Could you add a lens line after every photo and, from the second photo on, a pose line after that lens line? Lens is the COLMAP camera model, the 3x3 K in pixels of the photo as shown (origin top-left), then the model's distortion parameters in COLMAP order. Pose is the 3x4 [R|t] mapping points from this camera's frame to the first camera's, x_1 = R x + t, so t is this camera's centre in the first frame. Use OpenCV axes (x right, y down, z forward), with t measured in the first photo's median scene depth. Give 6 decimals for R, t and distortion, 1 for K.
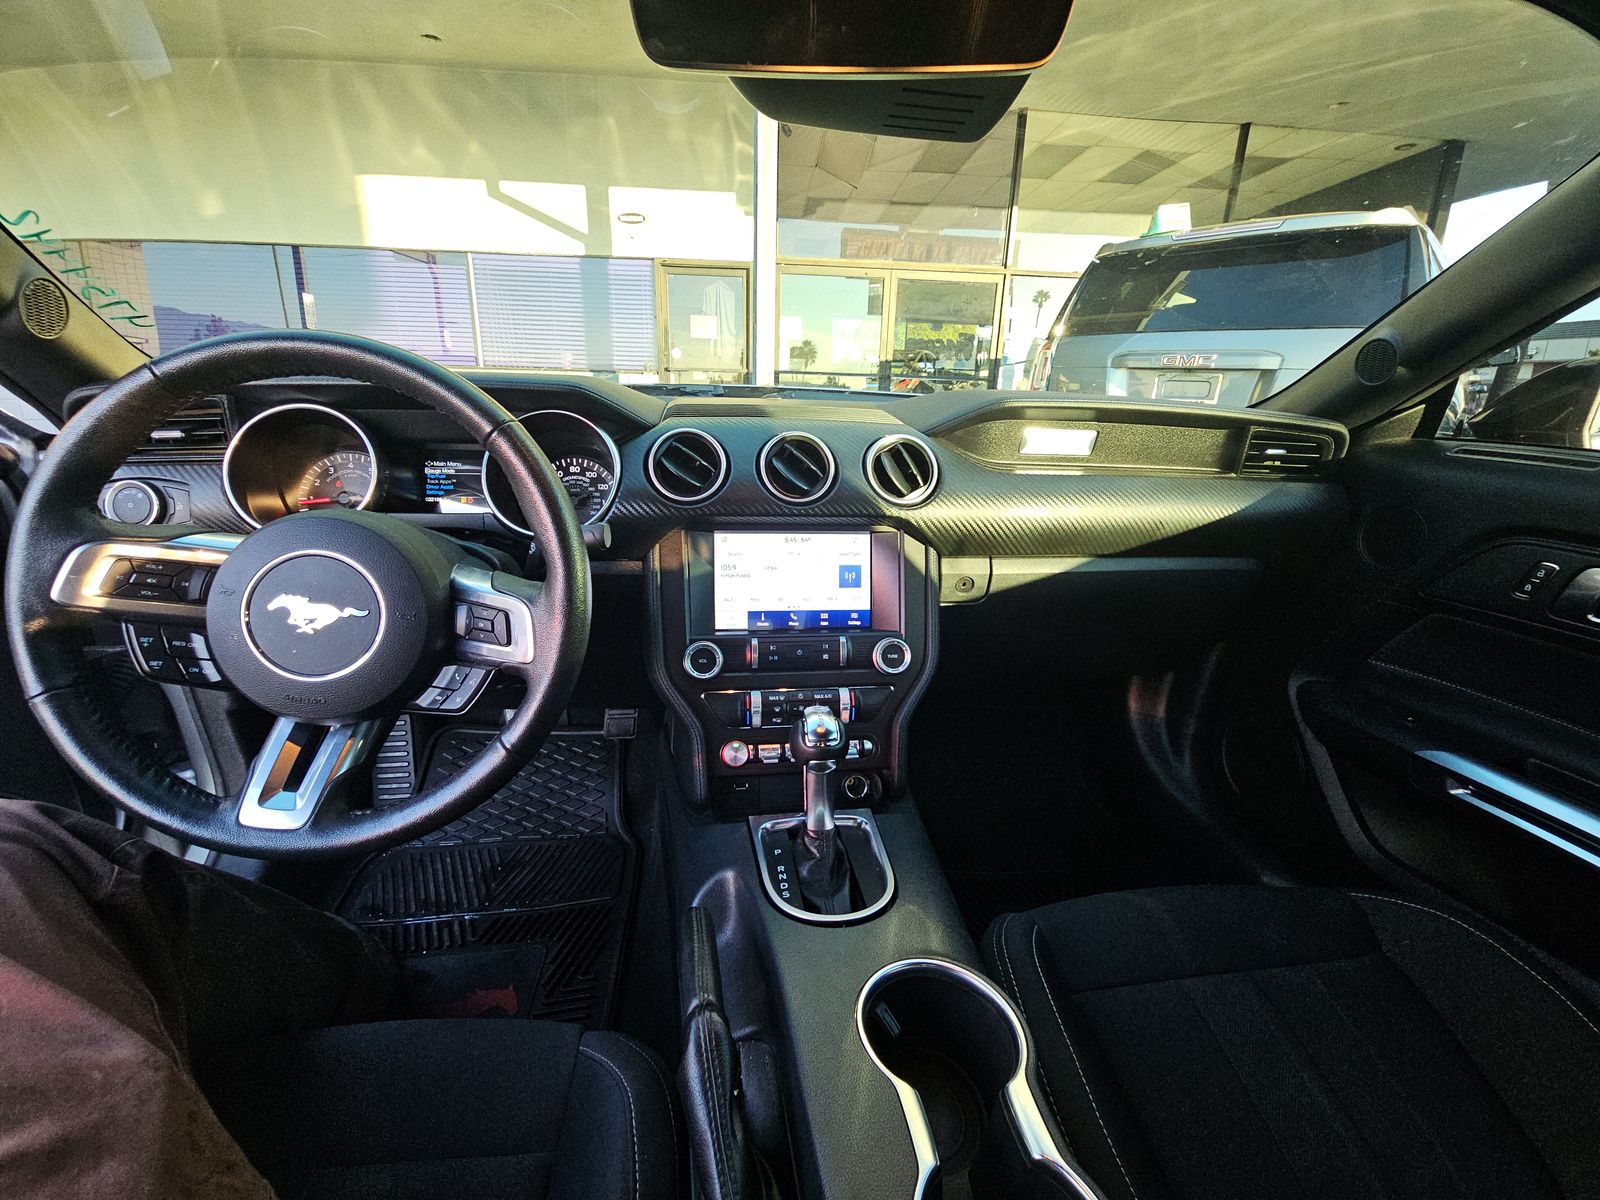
lens RADIAL K [[650.6, 0, 815.1], [0, 650.6, 606.3], [0, 0, 1]] dist [0.006418, -0.000025]
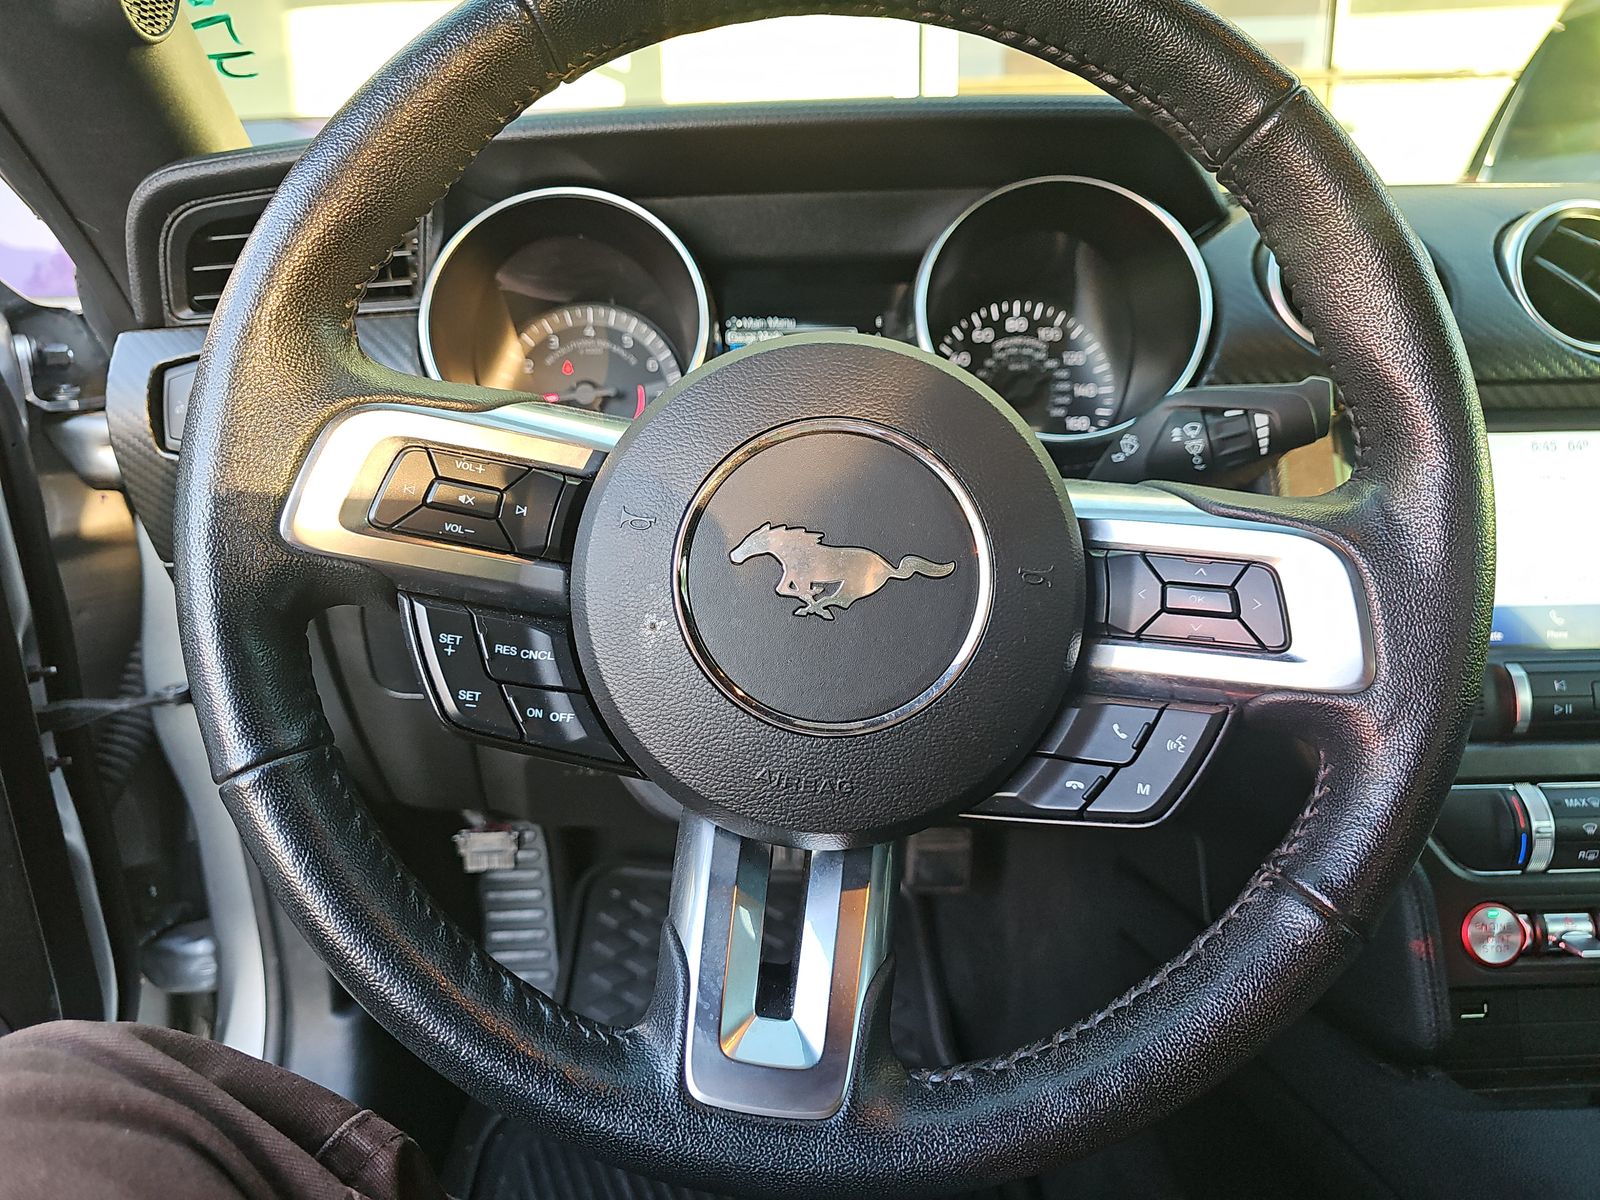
lens RADIAL K [[1064.8, 0, 800.2], [0, 1064.8, 595.9], [0, 0, 1]] dist [0.012128, -0.006834]
pose [[0.993280, -0.017107, -0.114465, -0.464722], [0.008897, 0.997376, -0.071851, 0.048435], [0.115394, 0.070349, 0.990825, 0.222228]]
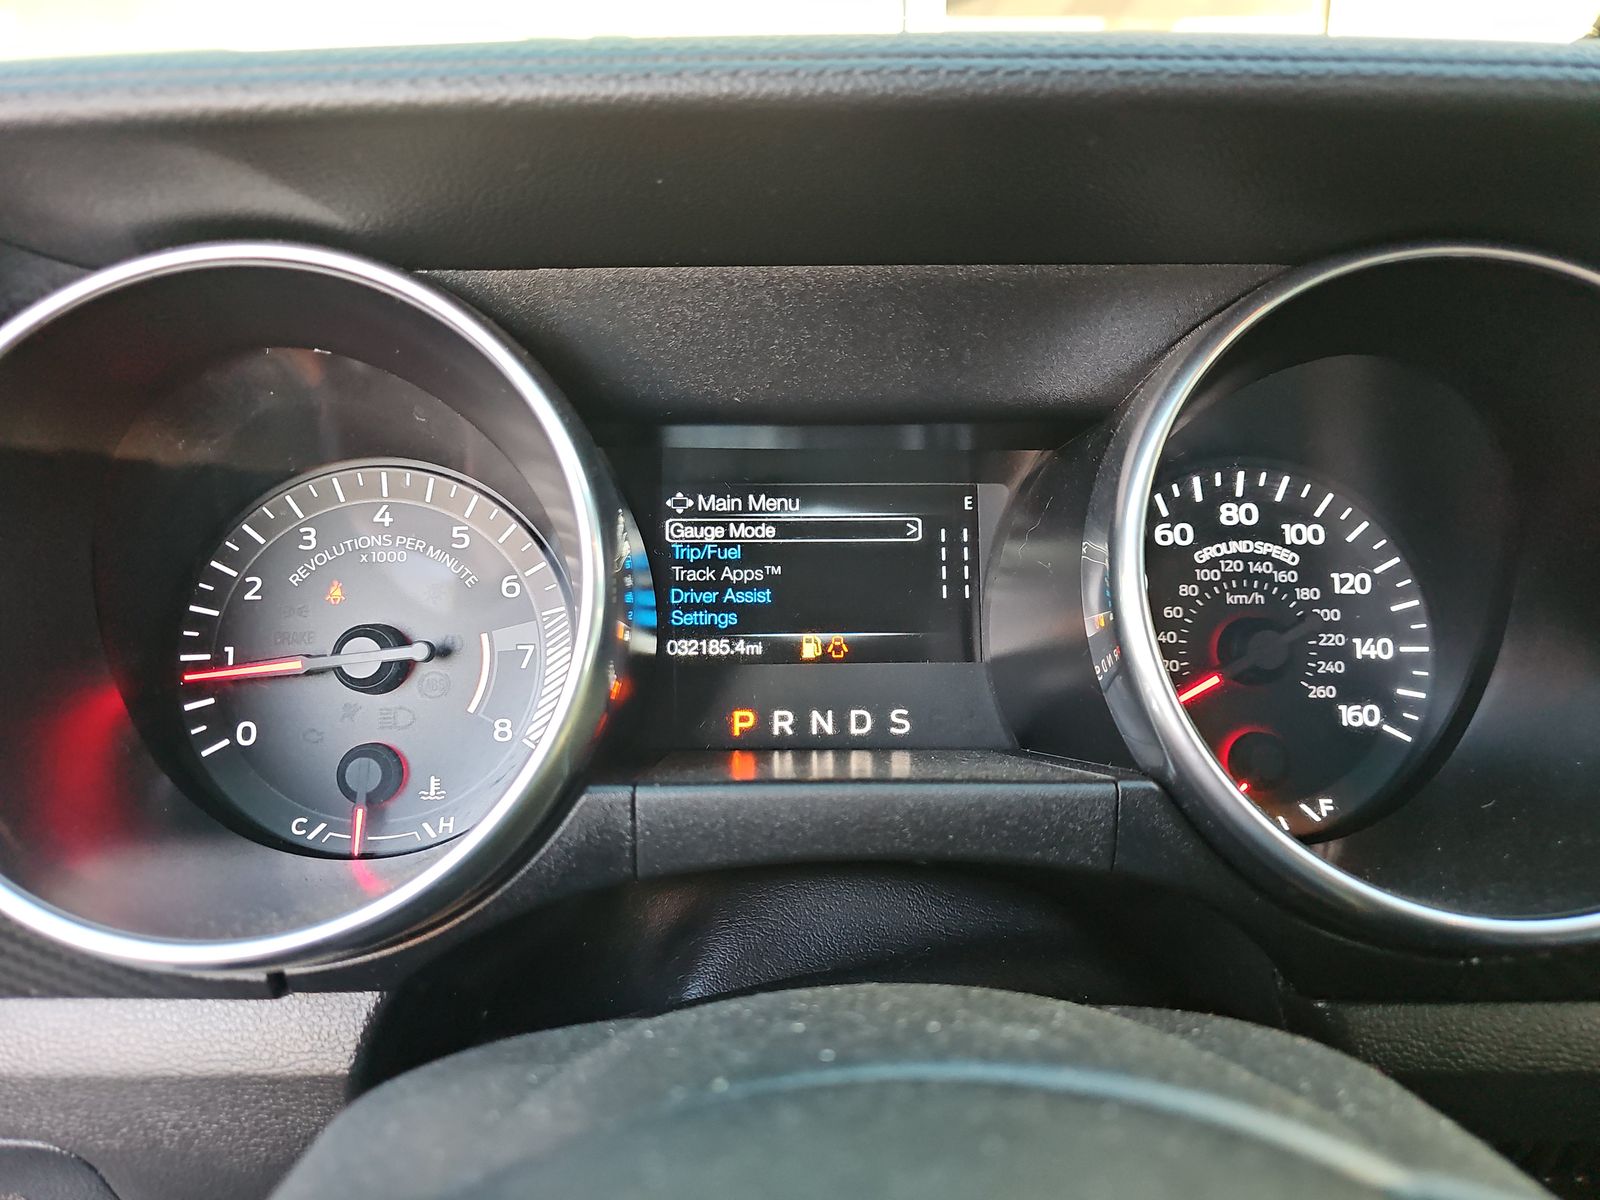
lens RADIAL K [[1064.8, 0, 798.7], [0, 1064.8, 588.5], [0, 0, 1]] dist [0.012128, -0.006834]
pose [[0.996567, -0.004150, -0.082686, -0.527299], [-0.001813, 0.997409, -0.071913, -0.161524], [0.082770, 0.071816, 0.993978, 0.621626]]
